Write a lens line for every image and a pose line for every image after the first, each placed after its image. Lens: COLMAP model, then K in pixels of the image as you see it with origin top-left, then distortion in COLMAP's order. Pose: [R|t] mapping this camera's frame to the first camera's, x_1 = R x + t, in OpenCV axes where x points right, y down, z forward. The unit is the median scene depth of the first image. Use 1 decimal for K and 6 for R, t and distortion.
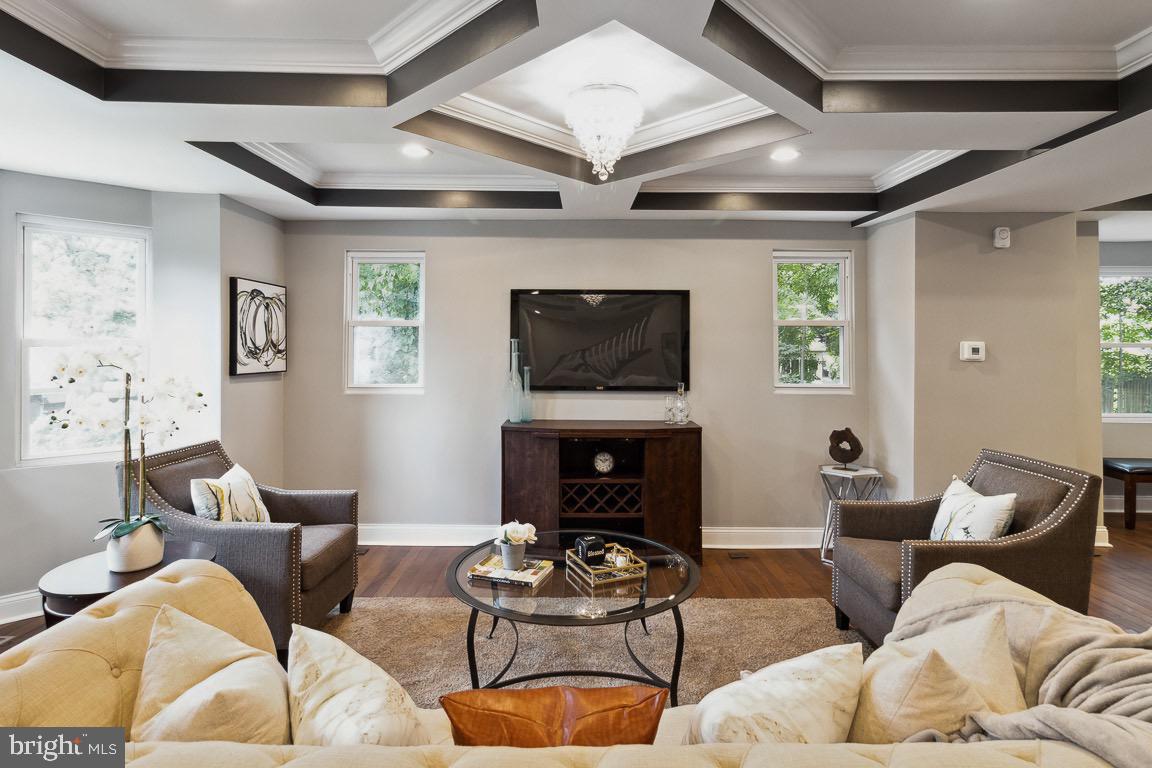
lens RADIAL K [[594.1, 0, 575.9], [0, 594.1, 343.2], [0, 0, 1]] dist [-0.000766, -0.000004]
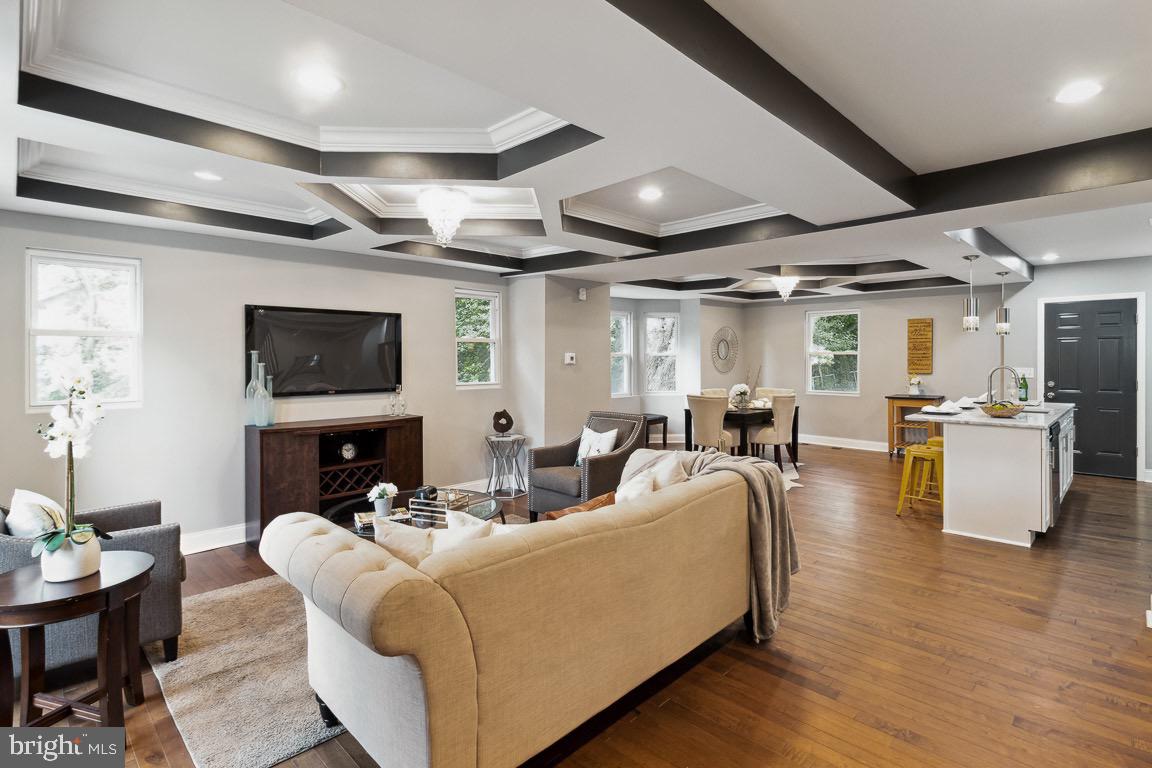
lens RADIAL K [[564.2, 0, 575.9], [0, 564.2, 360.7], [0, 0, 1]] dist [-0.003309, -0.001422]
pose [[0.705908, -0.009607, 0.708239, -0.458256], [0.000592, 0.999916, 0.012974, -0.001956], [-0.708303, -0.008739, 0.705854, -0.161011]]
